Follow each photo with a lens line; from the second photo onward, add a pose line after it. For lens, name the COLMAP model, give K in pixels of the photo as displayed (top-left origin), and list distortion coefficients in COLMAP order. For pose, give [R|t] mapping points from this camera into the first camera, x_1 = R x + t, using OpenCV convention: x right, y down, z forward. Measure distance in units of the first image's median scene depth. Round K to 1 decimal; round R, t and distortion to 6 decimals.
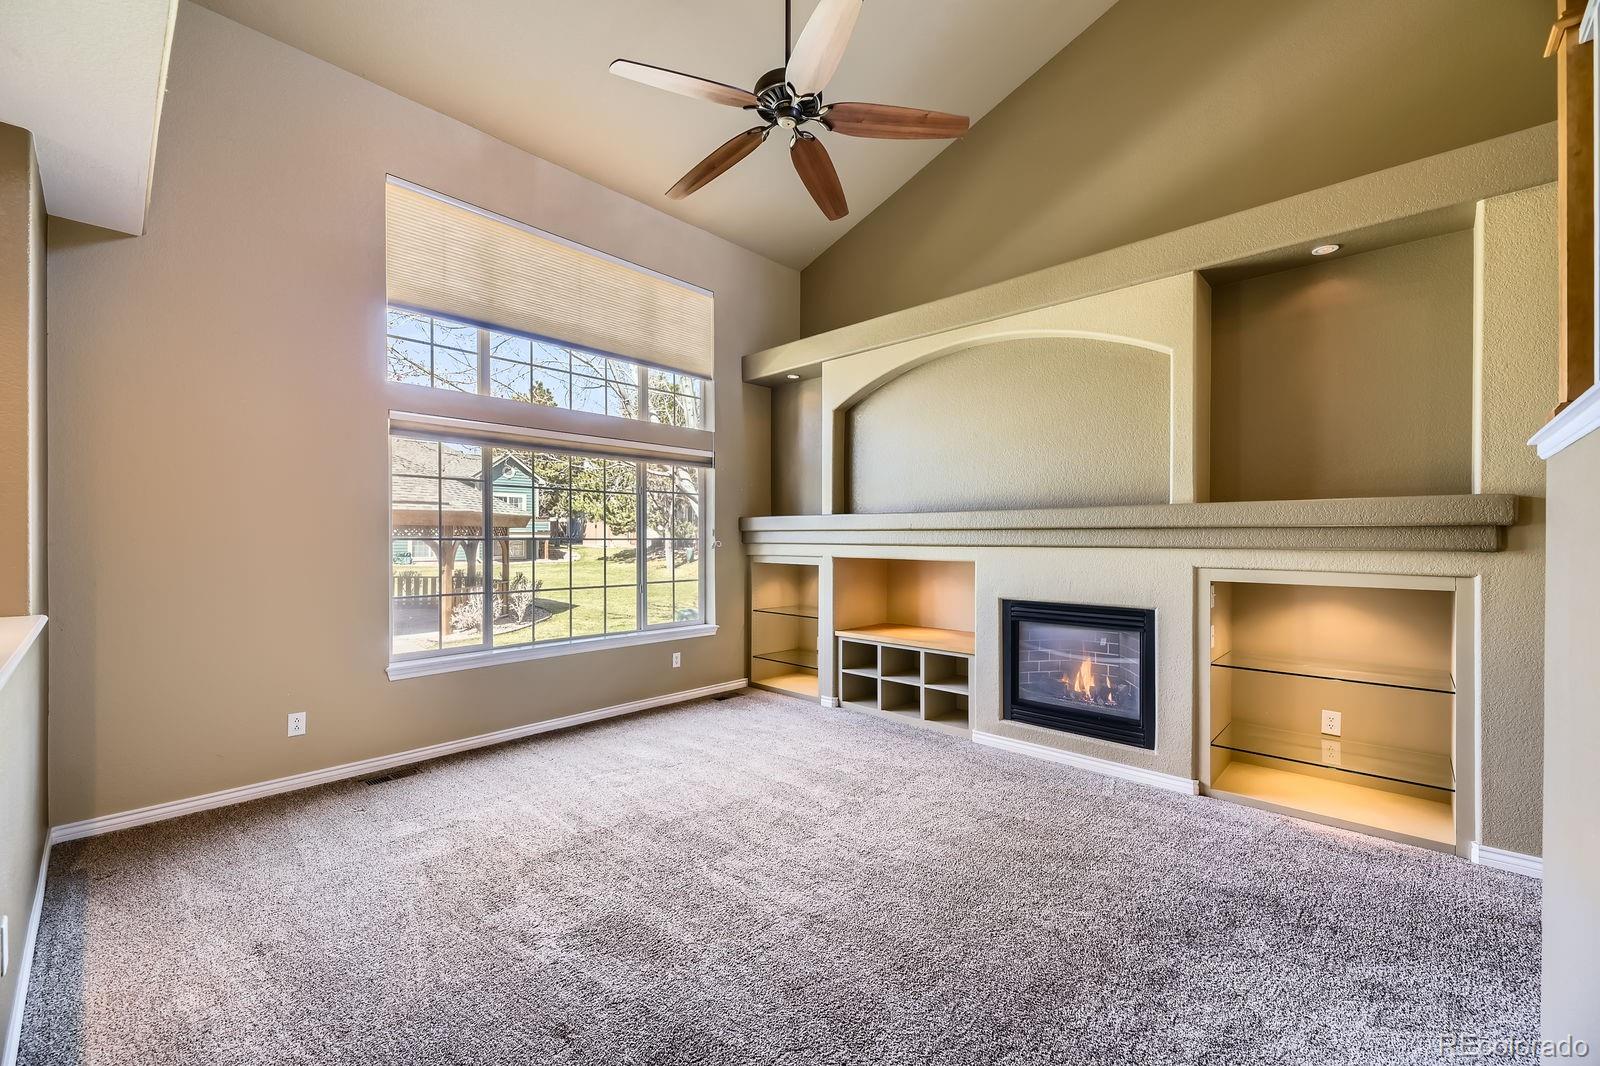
lens RADIAL K [[647.5, 0, 807.8], [0, 647.5, 536.8], [0, 0, 1]] dist [0.018958, -0.003203]
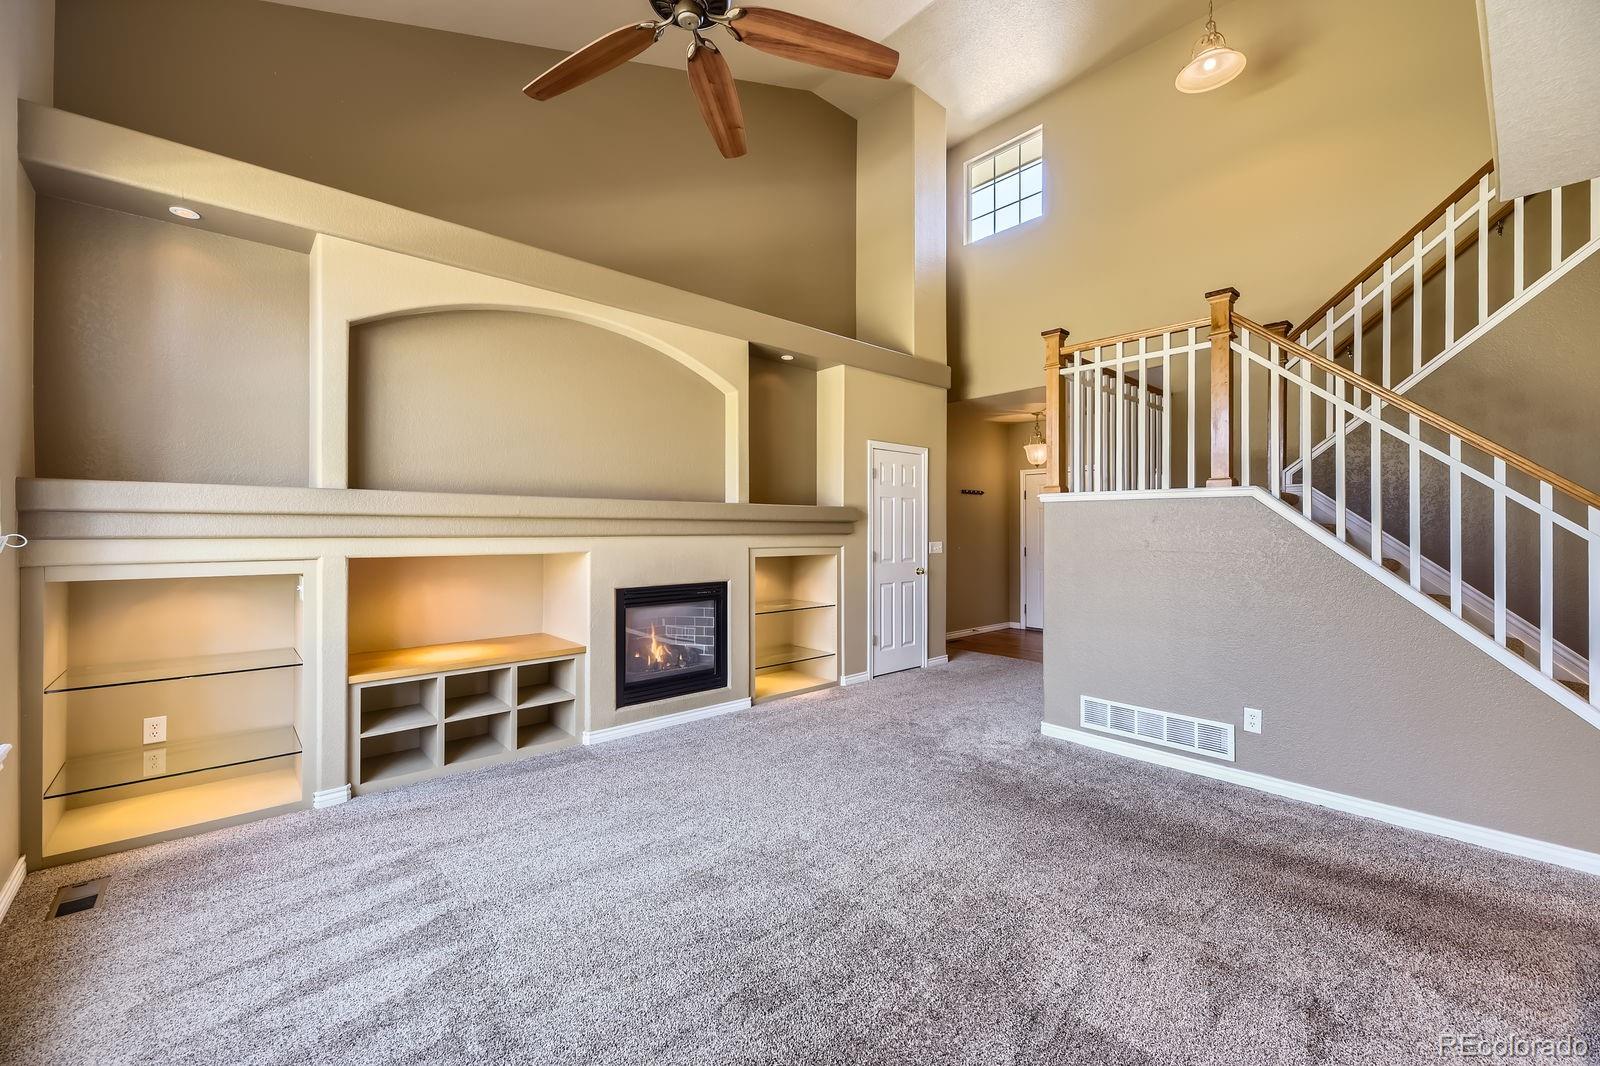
lens RADIAL K [[647.5, 0, 802.6], [0, 647.5, 527.2], [0, 0, 1]] dist [0.018958, -0.003203]
pose [[0.085788, 0.000686, 0.996313, -0.673595], [-0.005105, 0.999987, -0.000249, -0.000131], [-0.996300, -0.005065, 0.085790, 0.630438]]
